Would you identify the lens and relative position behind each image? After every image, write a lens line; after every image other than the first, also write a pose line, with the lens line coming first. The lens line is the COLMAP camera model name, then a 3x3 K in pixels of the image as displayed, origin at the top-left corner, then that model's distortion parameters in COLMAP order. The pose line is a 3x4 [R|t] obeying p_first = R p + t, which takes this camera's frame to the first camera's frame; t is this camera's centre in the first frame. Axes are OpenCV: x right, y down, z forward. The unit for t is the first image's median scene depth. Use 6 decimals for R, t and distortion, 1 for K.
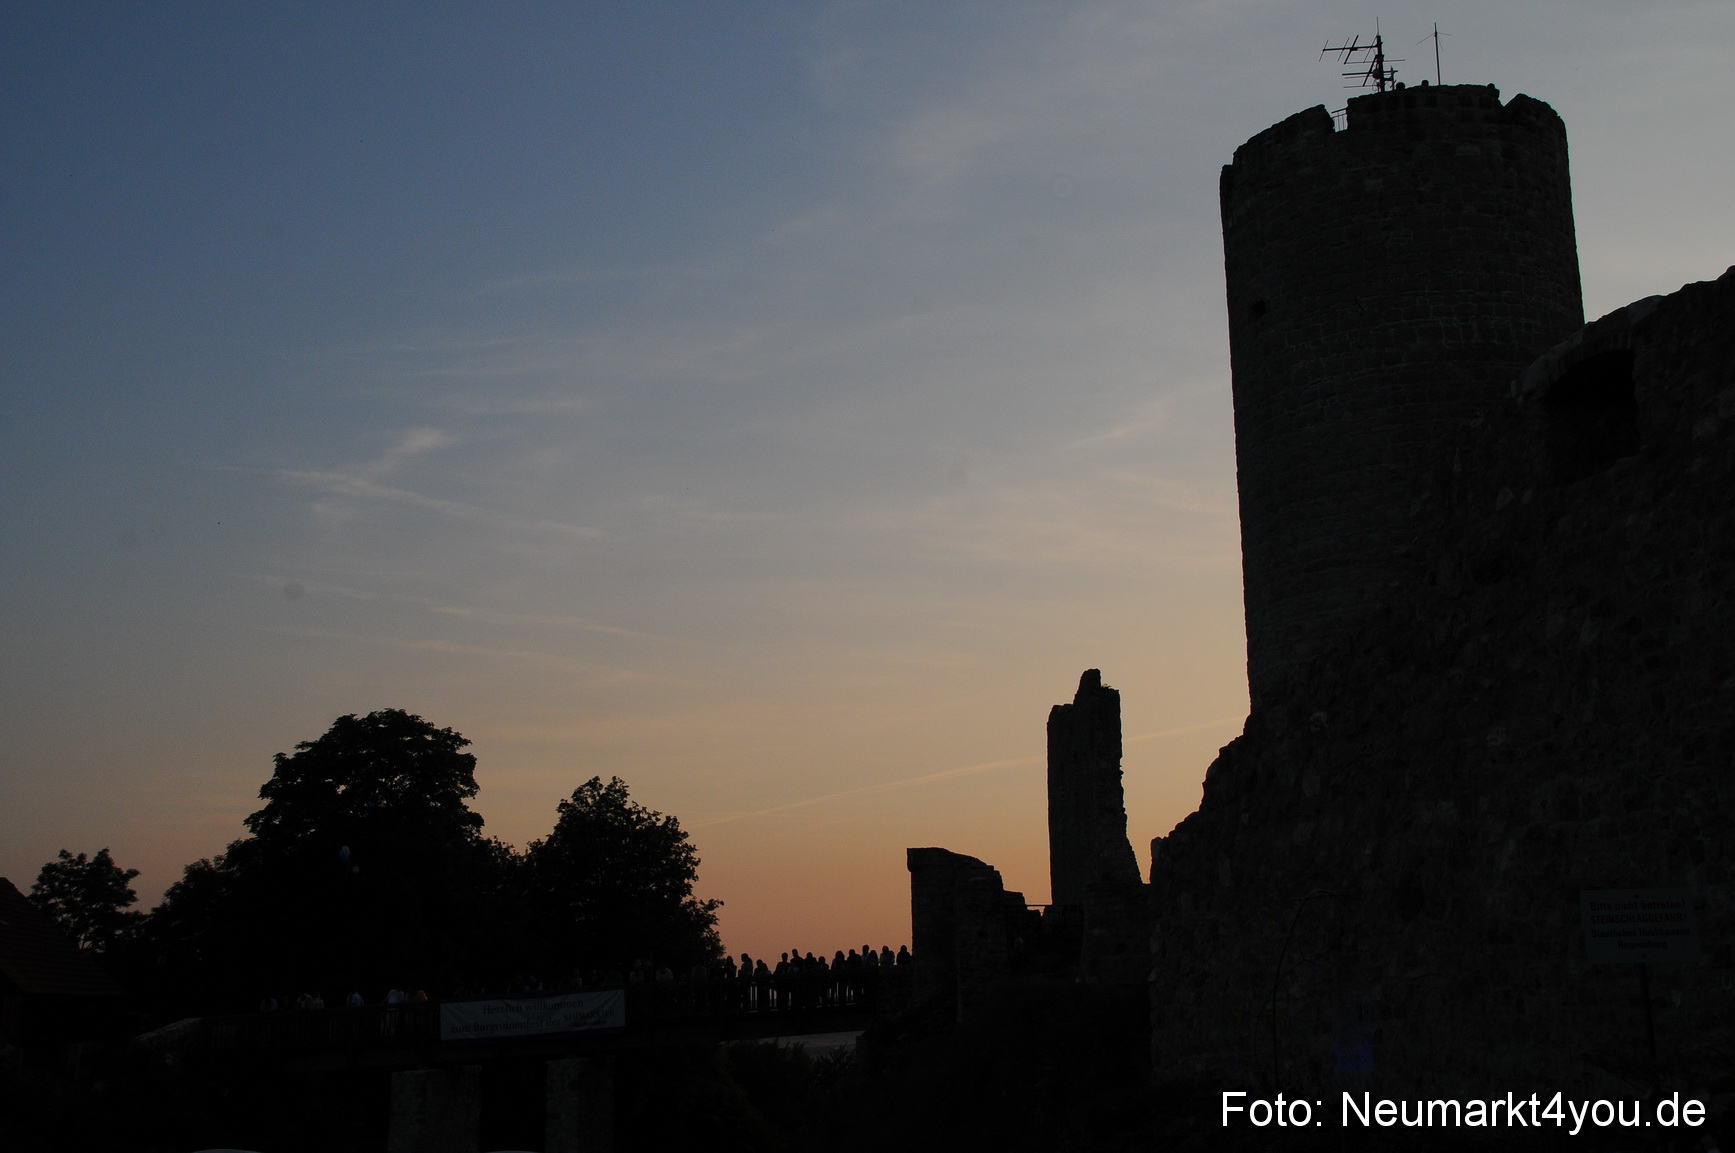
lens RADIAL K [[2003.3, 0, 867.5], [0, 2003.3, 576.5], [0, 0, 1]] dist [-0.099652, 0.537359]
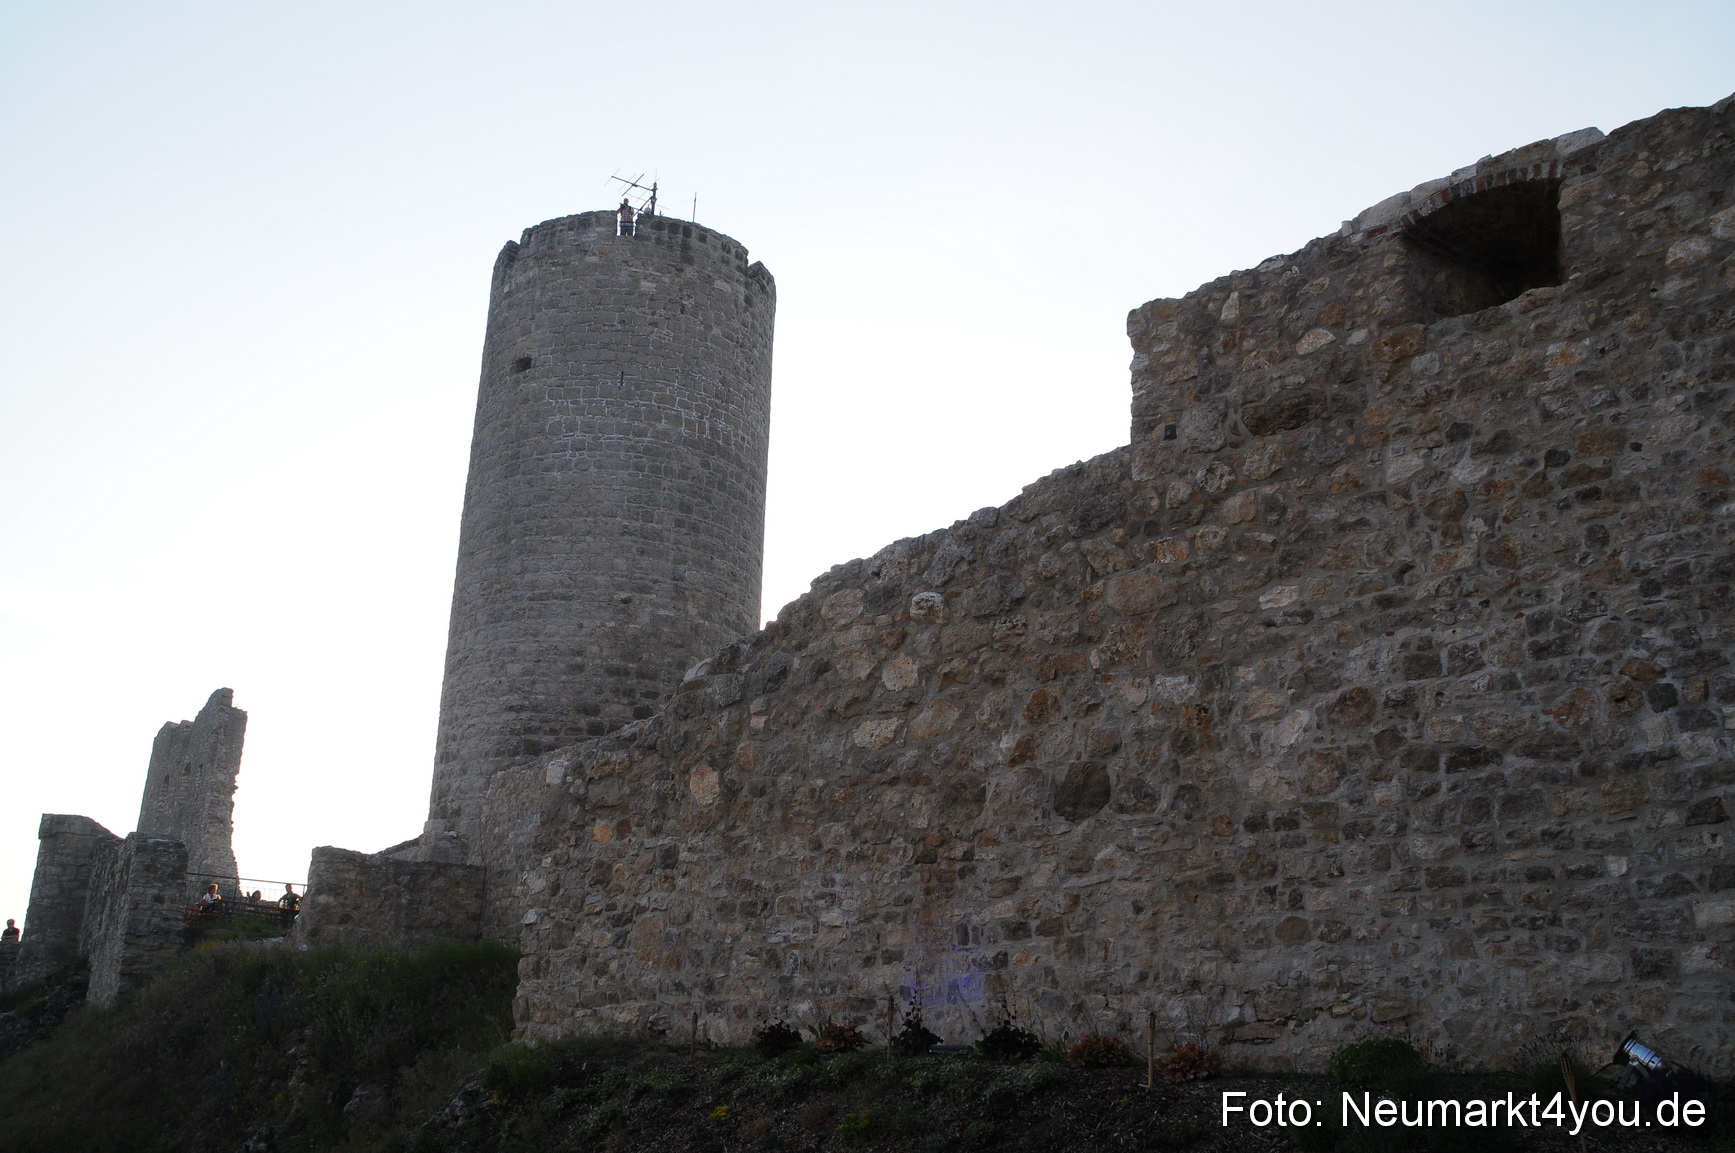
lens RADIAL K [[1398.2, 0, 828.9], [0, 1398.2, 614.9], [0, 0, 1]] dist [-0.160323, 0.159134]
pose [[0.782289, 0.218371, 0.583385, -0.180261], [-0.151324, 0.975106, -0.162080, 0.206263], [-0.604256, 0.038513, 0.795859, 0.612899]]
